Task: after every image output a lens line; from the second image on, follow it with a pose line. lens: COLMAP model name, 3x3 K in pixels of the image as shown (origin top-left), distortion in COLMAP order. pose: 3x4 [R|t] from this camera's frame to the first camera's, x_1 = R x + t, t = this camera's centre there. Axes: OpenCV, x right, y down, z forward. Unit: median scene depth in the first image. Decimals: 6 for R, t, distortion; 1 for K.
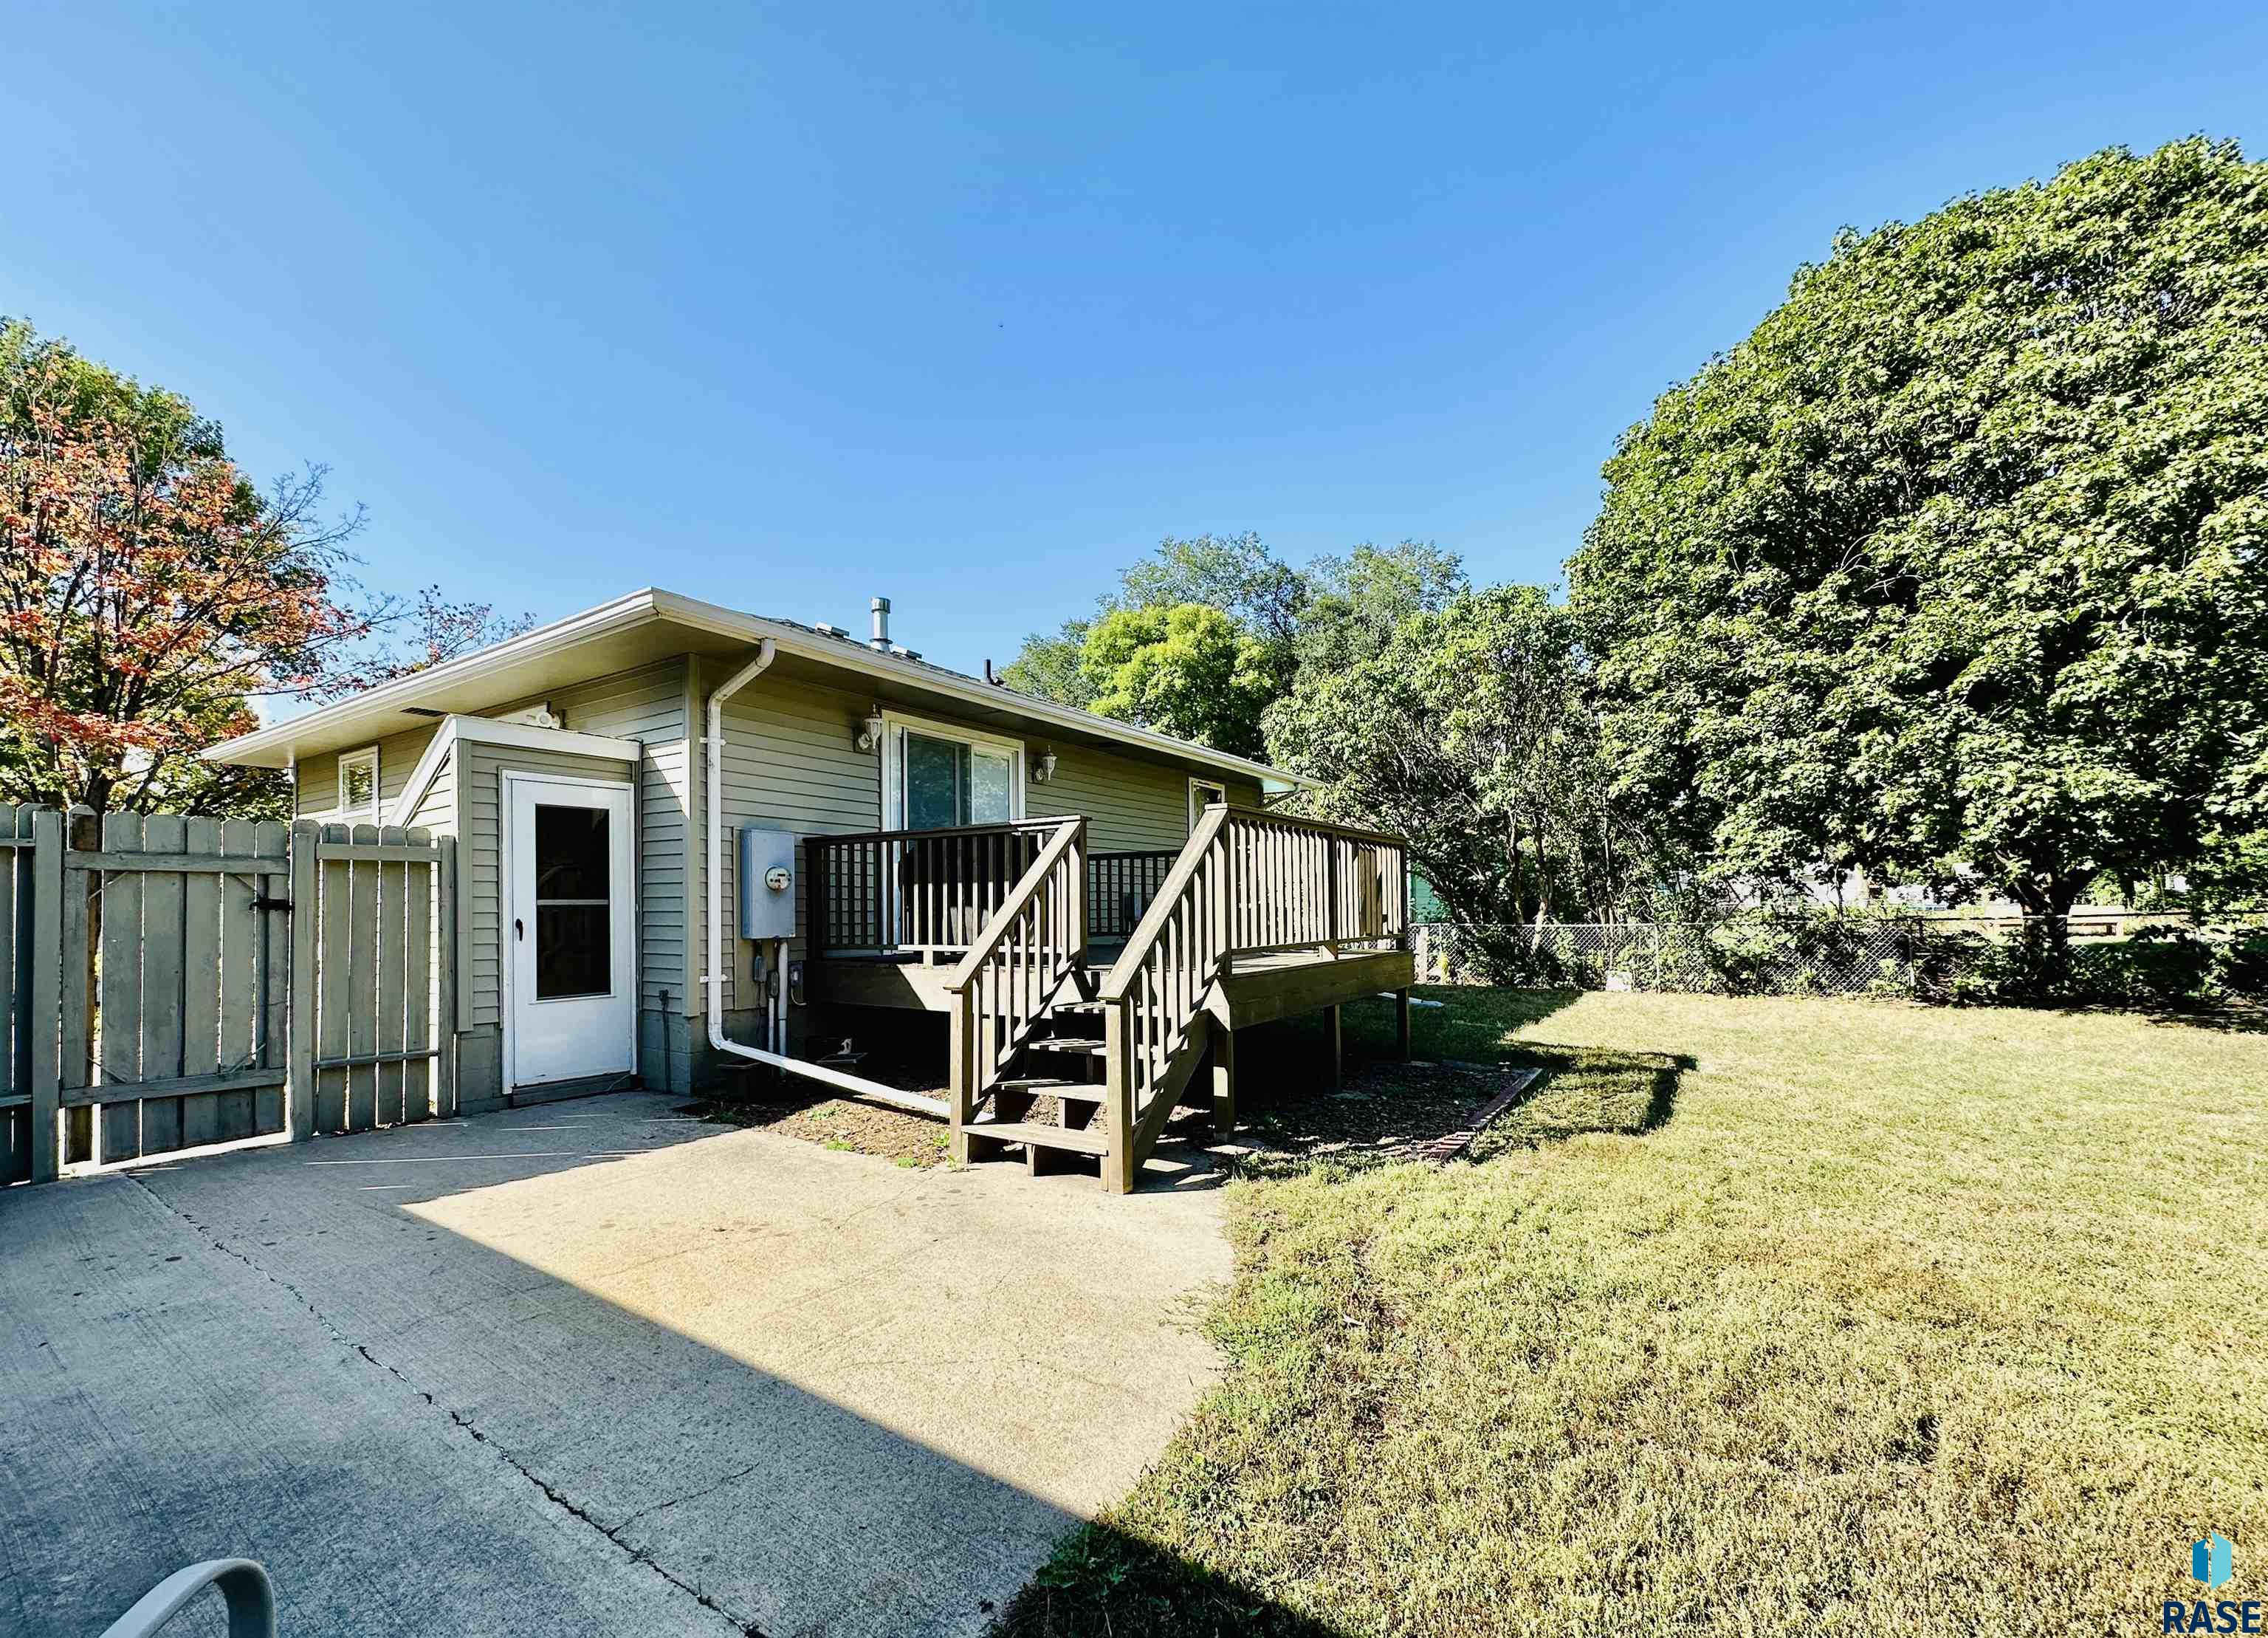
lens RADIAL K [[955.9, 0, 1075.2], [0, 955.9, 894.3], [0, 0, 1]] dist [0.001811, 0.000223]
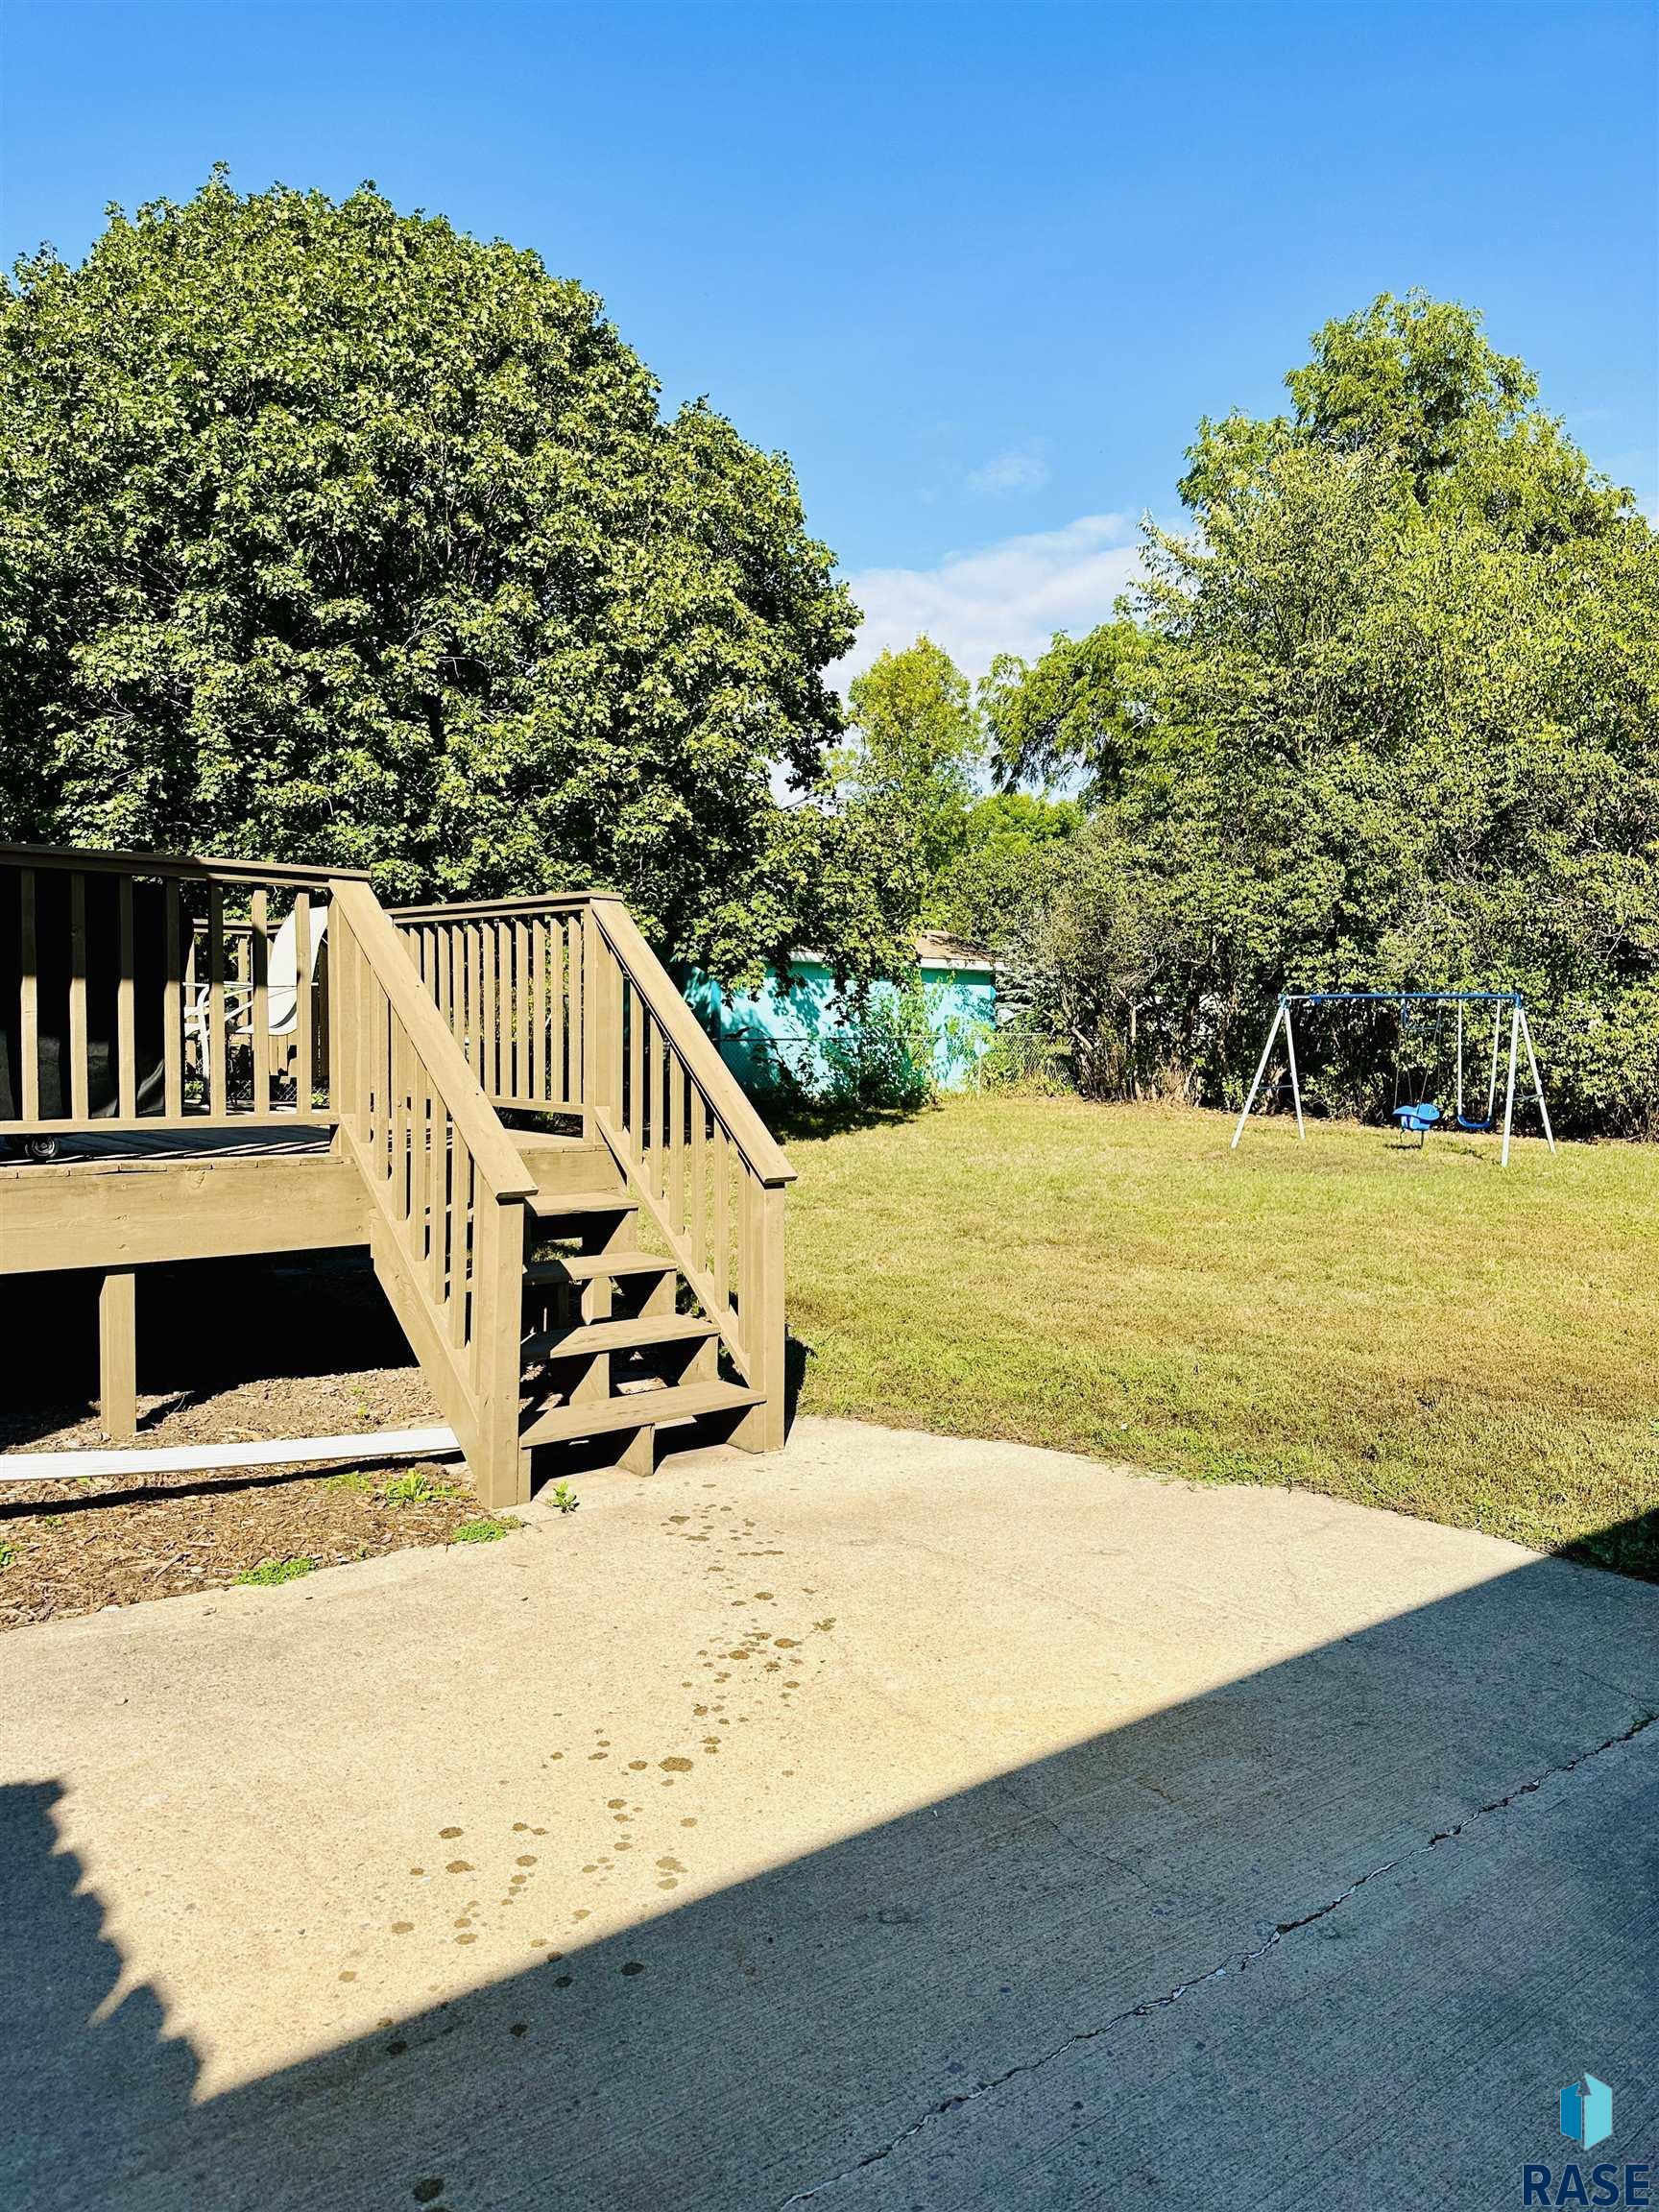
lens RADIAL K [[1524.8, 0, 826.0], [0, 1524.8, 1143.6], [0, 0, 1]] dist [0.153337, -0.275959]
pose [[0.249558, -0.056121, 0.966732, -1.325786], [-0.036694, 0.997054, 0.067353, 0.007547], [-0.967664, -0.052282, 0.246763, 0.881109]]
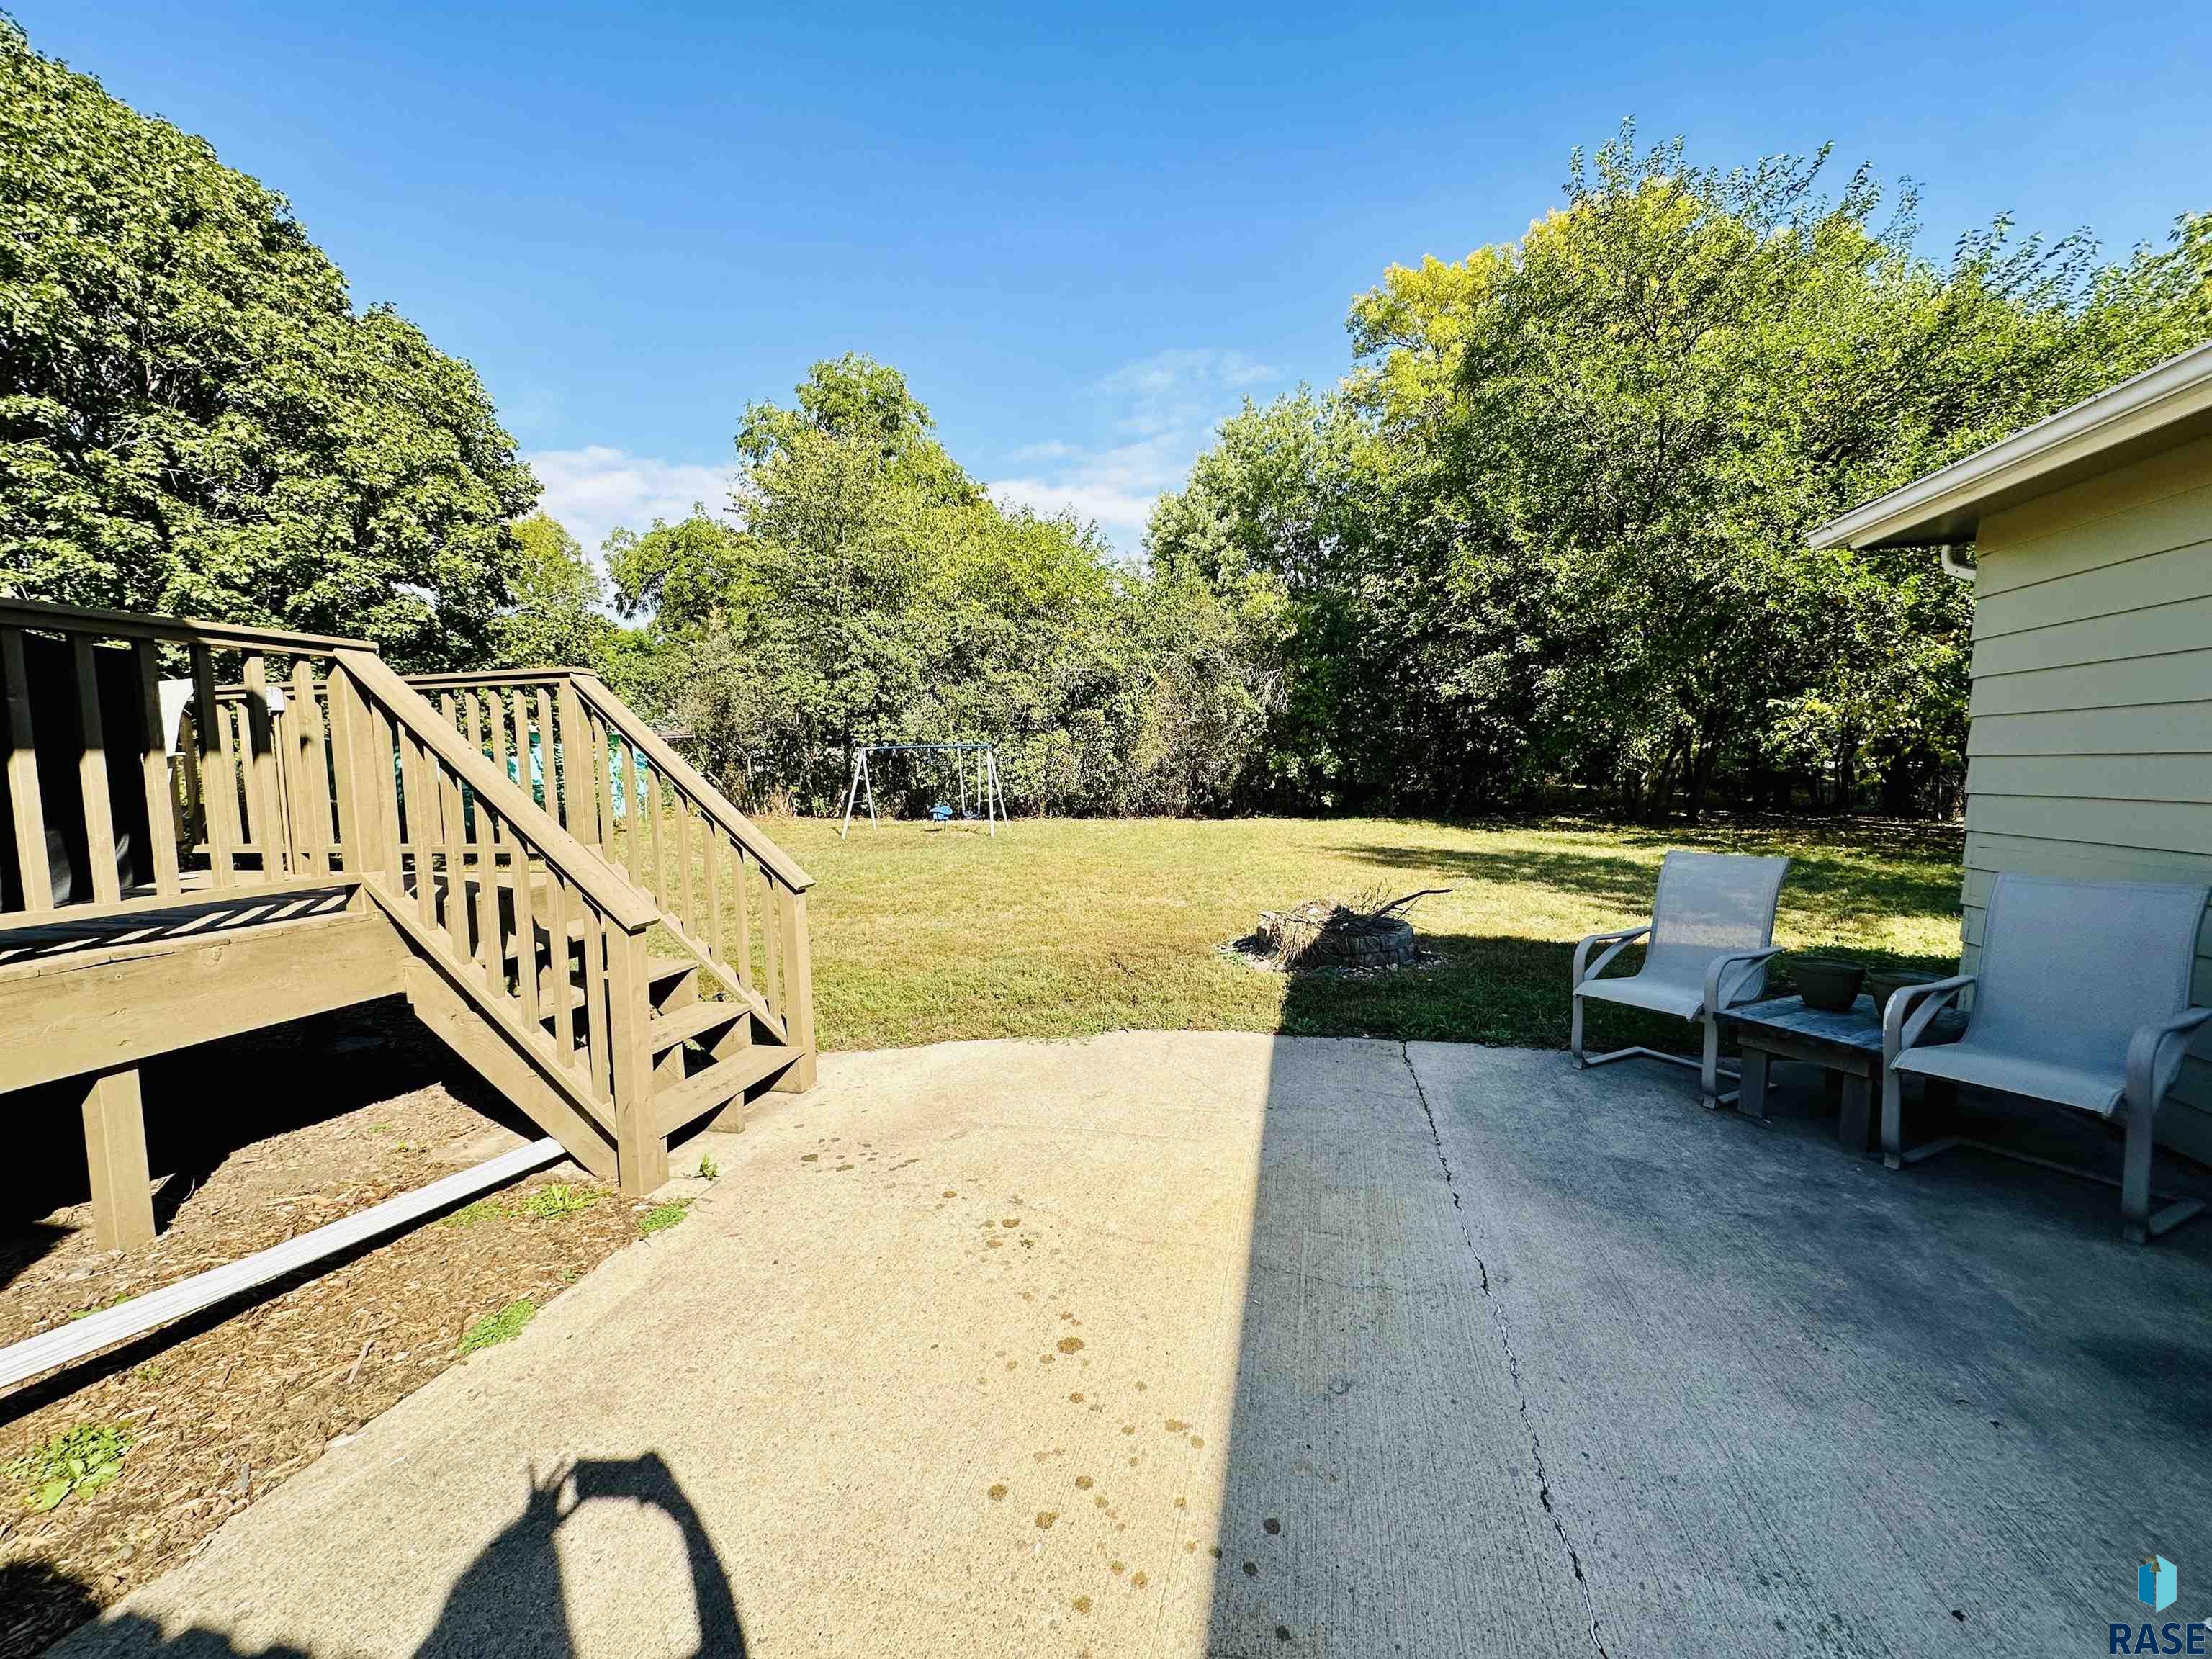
lens RADIAL K [[876.1, 0, 1106.7], [0, 876.1, 830.9], [0, 0, 1]] dist [0.001655, 0.000121]
pose [[-0.378797, -0.048320, 0.924217, -1.107761], [0.011929, 0.998298, 0.057082, 0.012091], [-0.925403, 0.032648, -0.377576, 1.337633]]
